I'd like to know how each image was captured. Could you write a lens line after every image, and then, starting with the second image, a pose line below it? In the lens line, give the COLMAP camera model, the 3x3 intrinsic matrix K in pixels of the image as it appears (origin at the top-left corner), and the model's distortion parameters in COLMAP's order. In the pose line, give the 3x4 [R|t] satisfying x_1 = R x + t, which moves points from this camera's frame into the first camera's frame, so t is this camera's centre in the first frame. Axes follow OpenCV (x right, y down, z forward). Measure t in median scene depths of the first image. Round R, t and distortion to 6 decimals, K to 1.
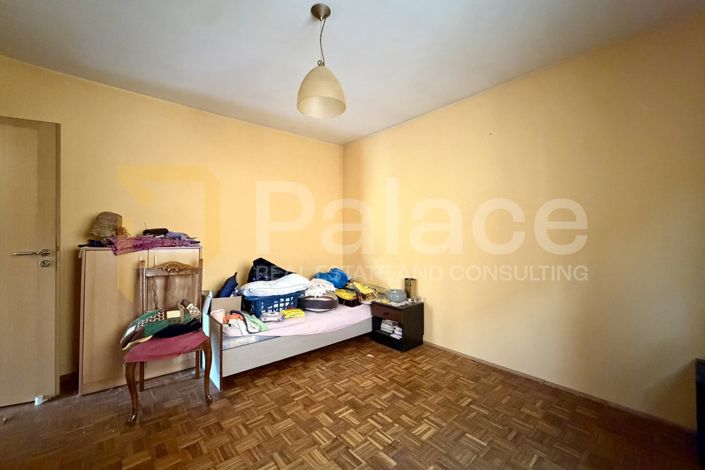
lens RADIAL K [[286.1, 0, 354.1], [0, 286.1, 231.4], [0, 0, 1]] dist [0.000154, -0.000050]
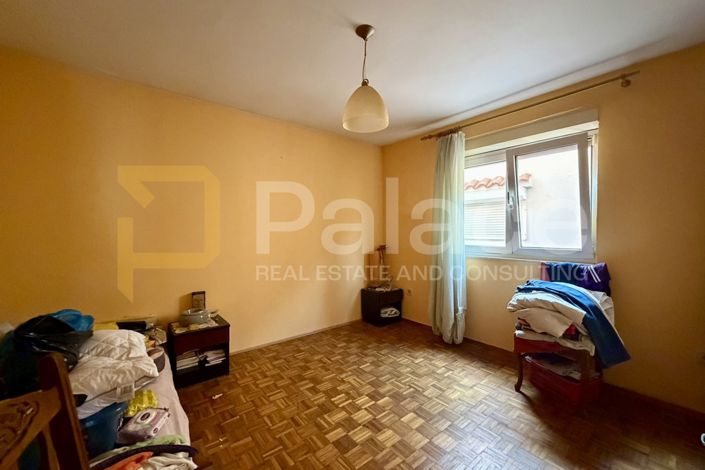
lens RADIAL K [[286.1, 0, 354.1], [0, 286.1, 231.4], [0, 0, 1]] dist [0.000154, -0.000050]
pose [[0.044512, -0.001818, 0.999007, -0.842763], [0.003935, 0.999991, 0.001644, -0.004567], [-0.999001, 0.003858, 0.044519, 0.735972]]
